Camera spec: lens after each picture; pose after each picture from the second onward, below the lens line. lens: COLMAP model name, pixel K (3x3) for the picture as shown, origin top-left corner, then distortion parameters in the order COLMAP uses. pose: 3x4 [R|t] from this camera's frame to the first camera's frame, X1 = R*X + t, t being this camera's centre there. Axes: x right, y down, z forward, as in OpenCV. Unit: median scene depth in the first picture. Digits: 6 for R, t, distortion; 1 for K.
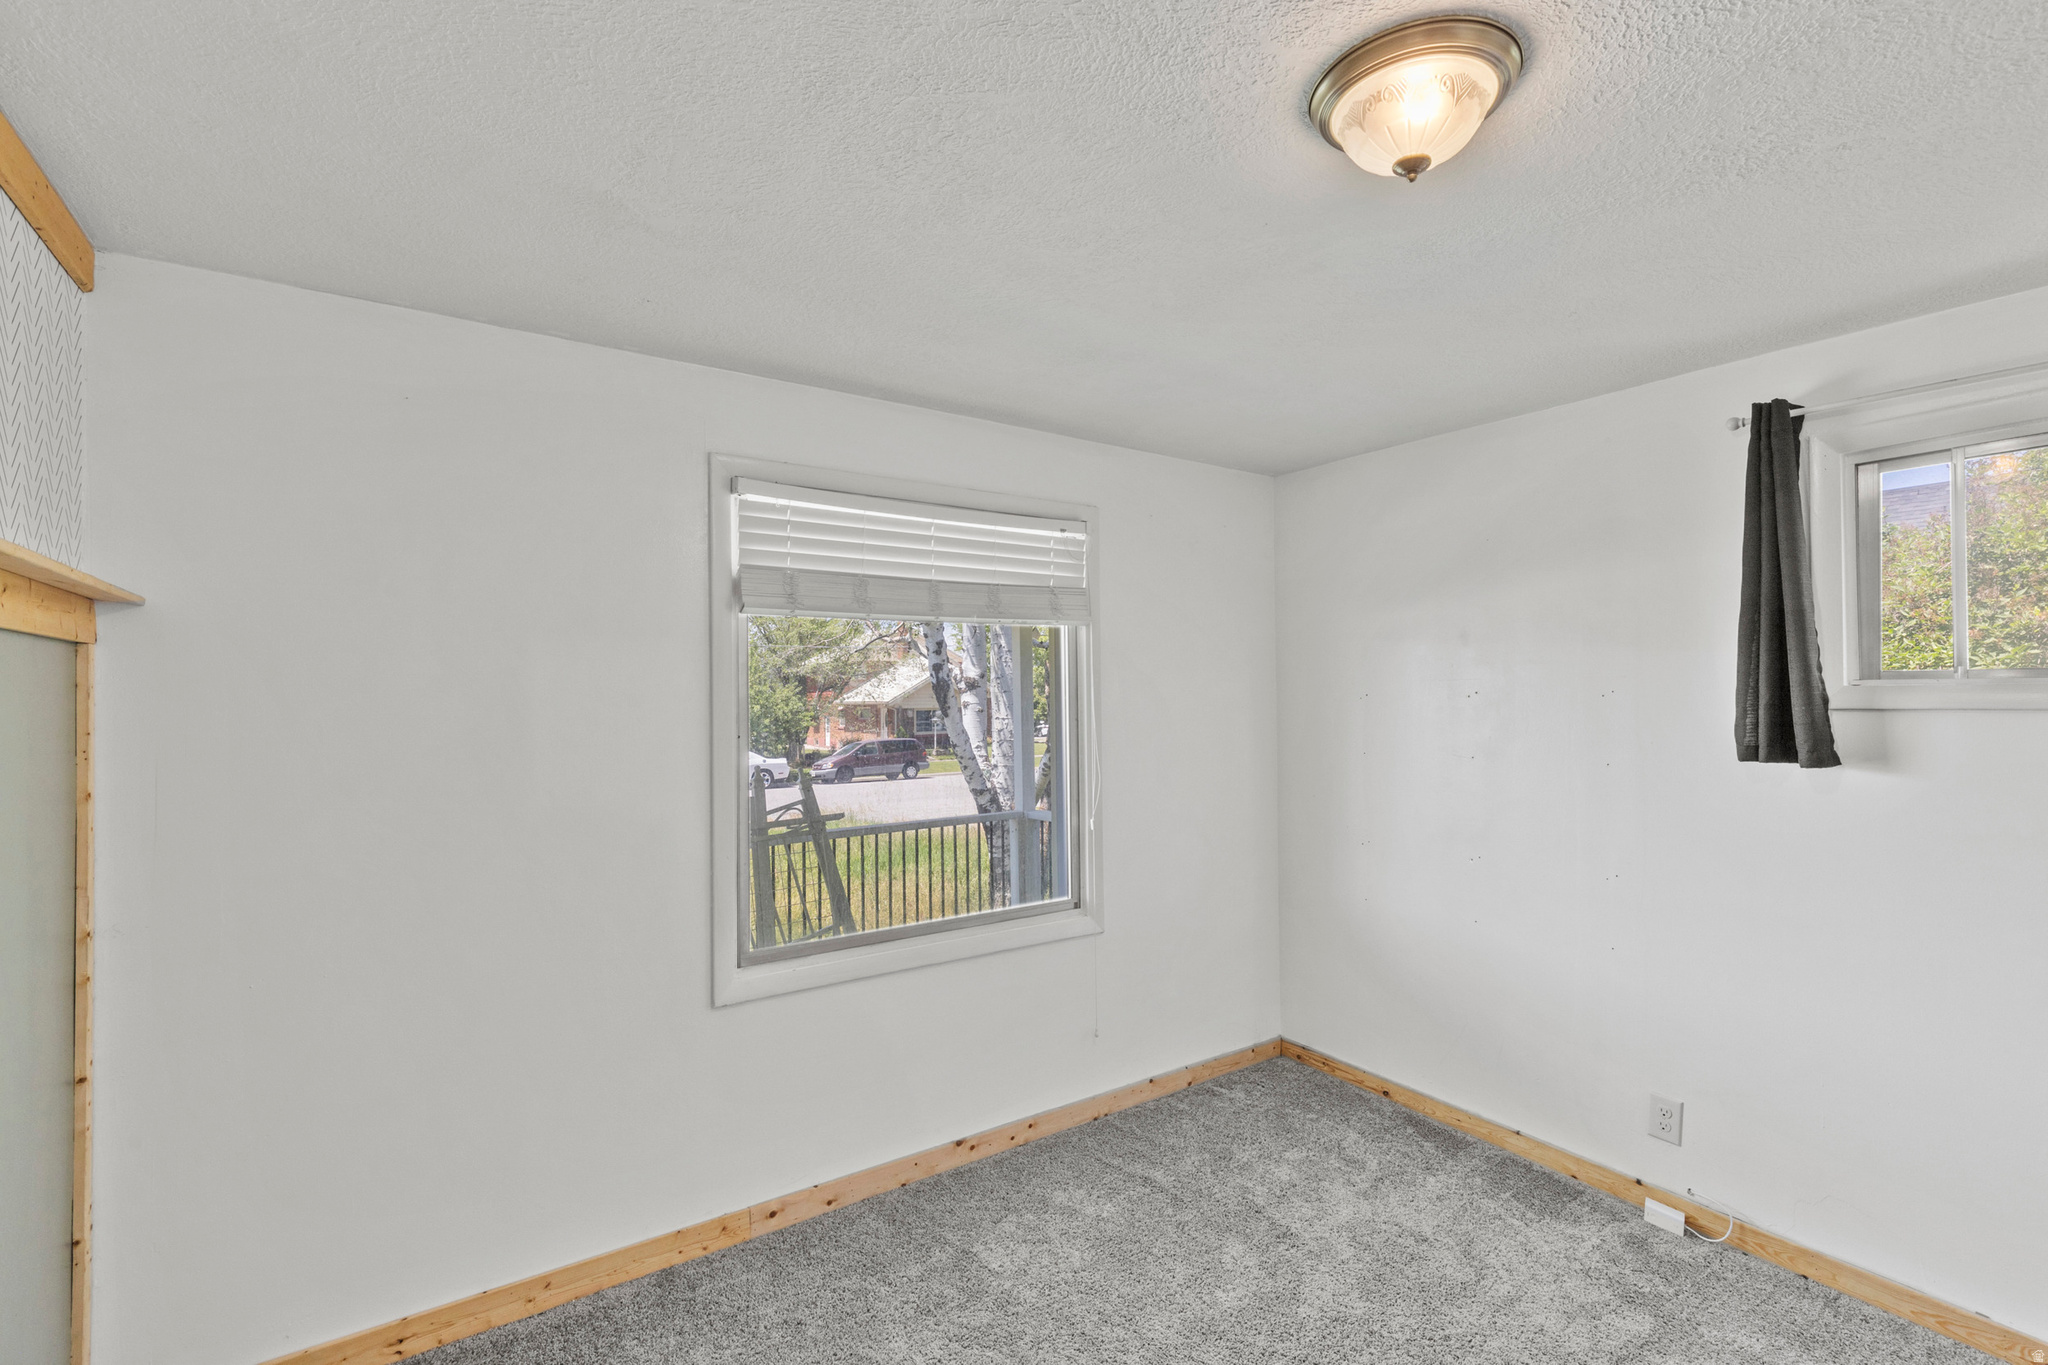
lens RADIAL K [[916.5, 0, 1033.8], [0, 916.5, 676.1], [0, 0, 1]] dist [0.006585, -0.001125]
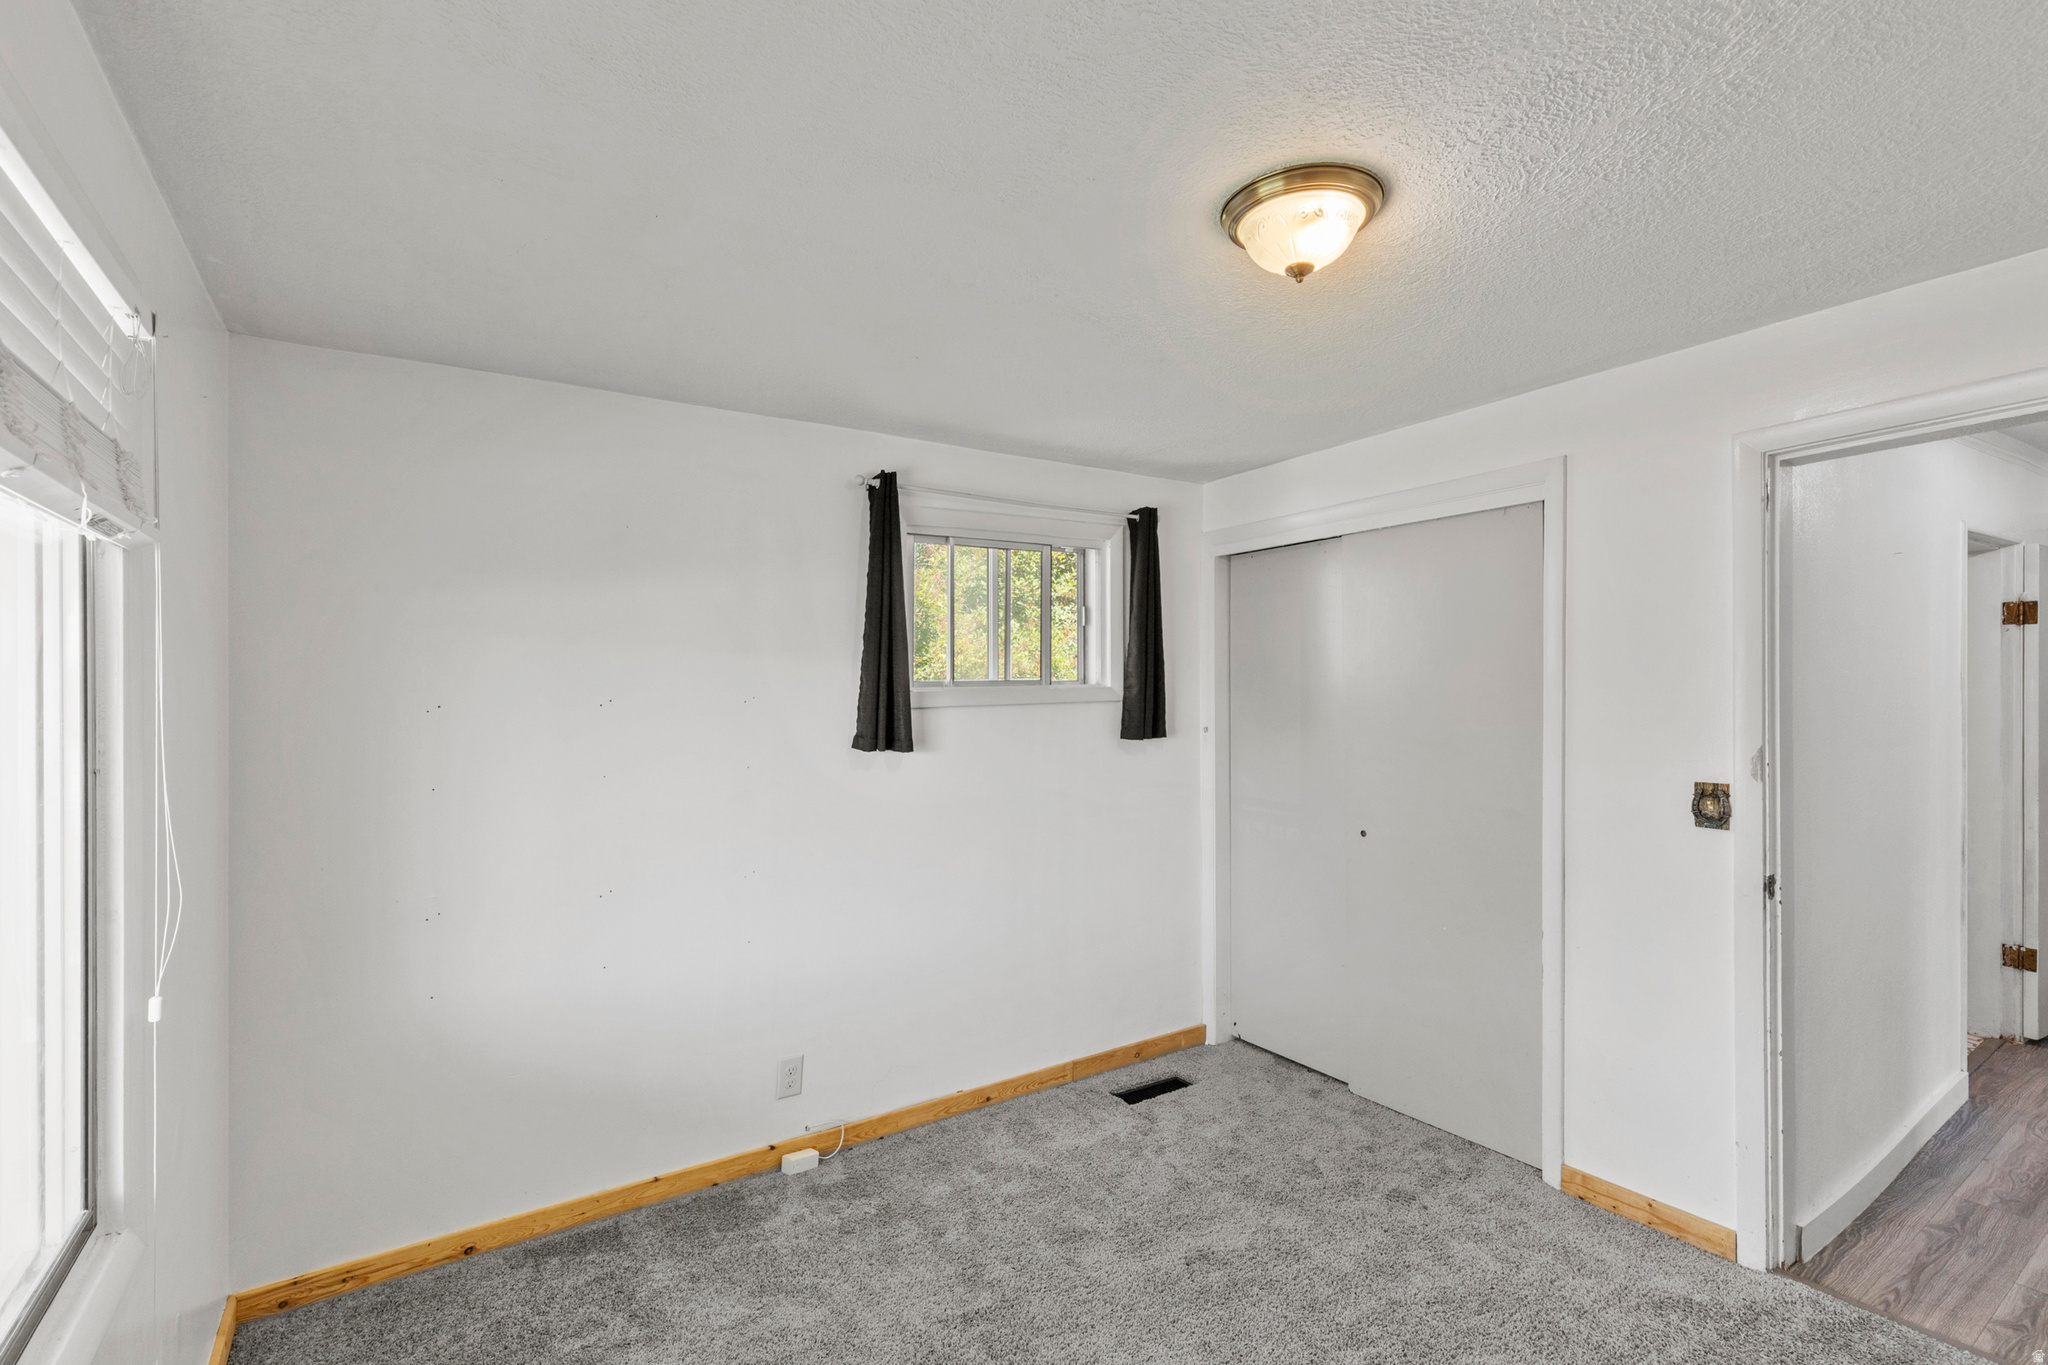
lens RADIAL K [[916.5, 0, 1033.5], [0, 916.5, 692.4], [0, 0, 1]] dist [0.006585, -0.001125]
pose [[0.020661, 0.004046, 0.999778, -0.435369], [-0.003108, 0.999987, -0.003982, 0.014934], [-0.999782, -0.003025, 0.020673, 0.687534]]
